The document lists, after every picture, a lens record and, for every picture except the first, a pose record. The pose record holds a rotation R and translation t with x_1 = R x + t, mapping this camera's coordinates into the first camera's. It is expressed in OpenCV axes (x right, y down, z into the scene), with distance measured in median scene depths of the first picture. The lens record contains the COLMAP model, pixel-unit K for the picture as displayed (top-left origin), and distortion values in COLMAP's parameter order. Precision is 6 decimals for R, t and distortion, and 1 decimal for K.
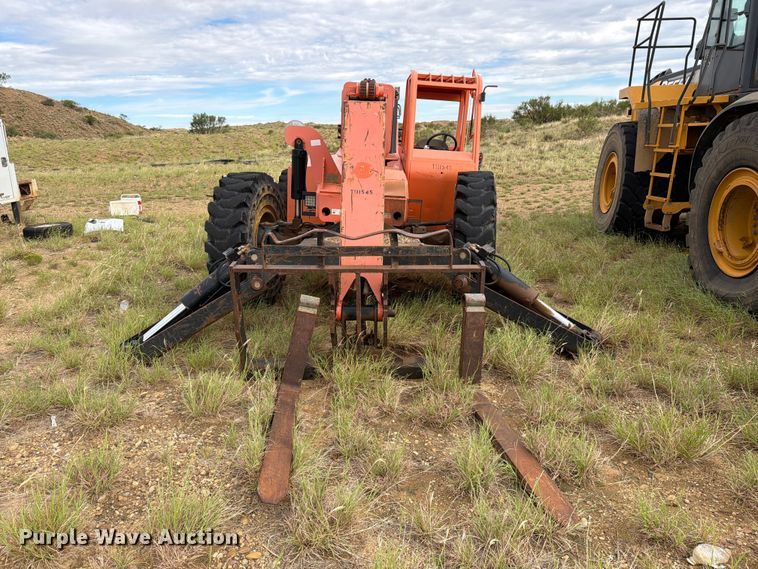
lens RADIAL K [[560.1, 0, 391.2], [0, 560.1, 283.6], [0, 0, 1]] dist [0.039425, -0.034727]
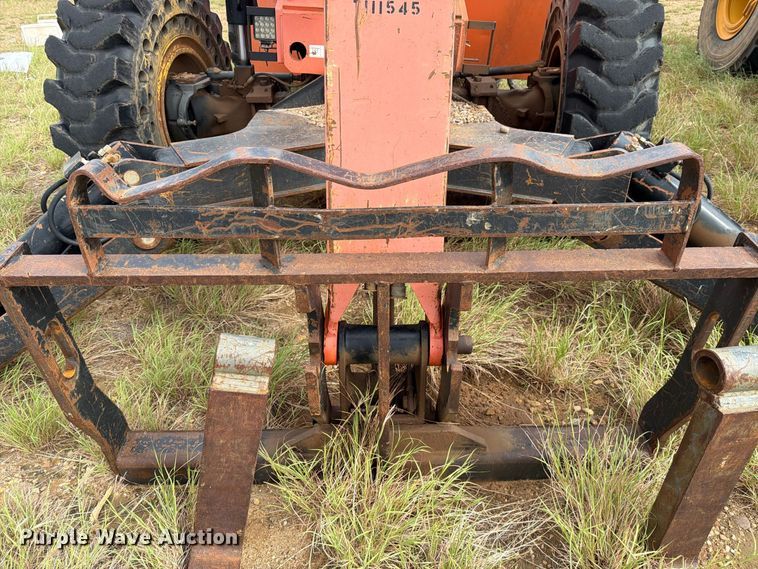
lens RADIAL K [[531.1, 0, 379.0], [0, 531.1, 284.5], [0, 0, 1]] dist [0.082940, -0.124071]
pose [[0.999909, -0.007143, -0.011454, -0.055460], [0.010355, 0.950255, 0.311301, -0.110949], [0.008661, -0.311391, 0.950242, 0.671935]]
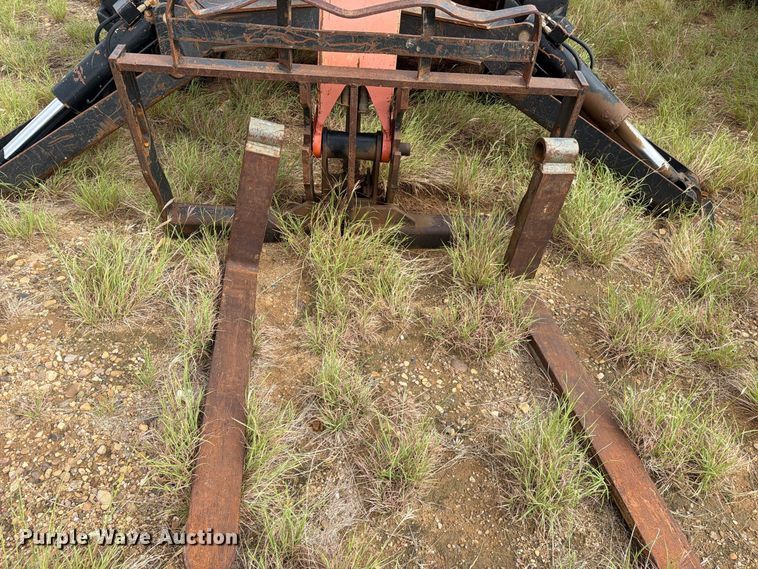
lens RADIAL K [[529.5, 0, 376.7], [0, 529.5, 288.9], [0, 0, 1]] dist [0.045218, -0.056661]
pose [[0.997874, 0.039191, 0.052071, -0.054268], [-0.059298, 0.877474, 0.475944, -0.088579], [-0.027039, -0.478020, 0.877933, 0.434723]]
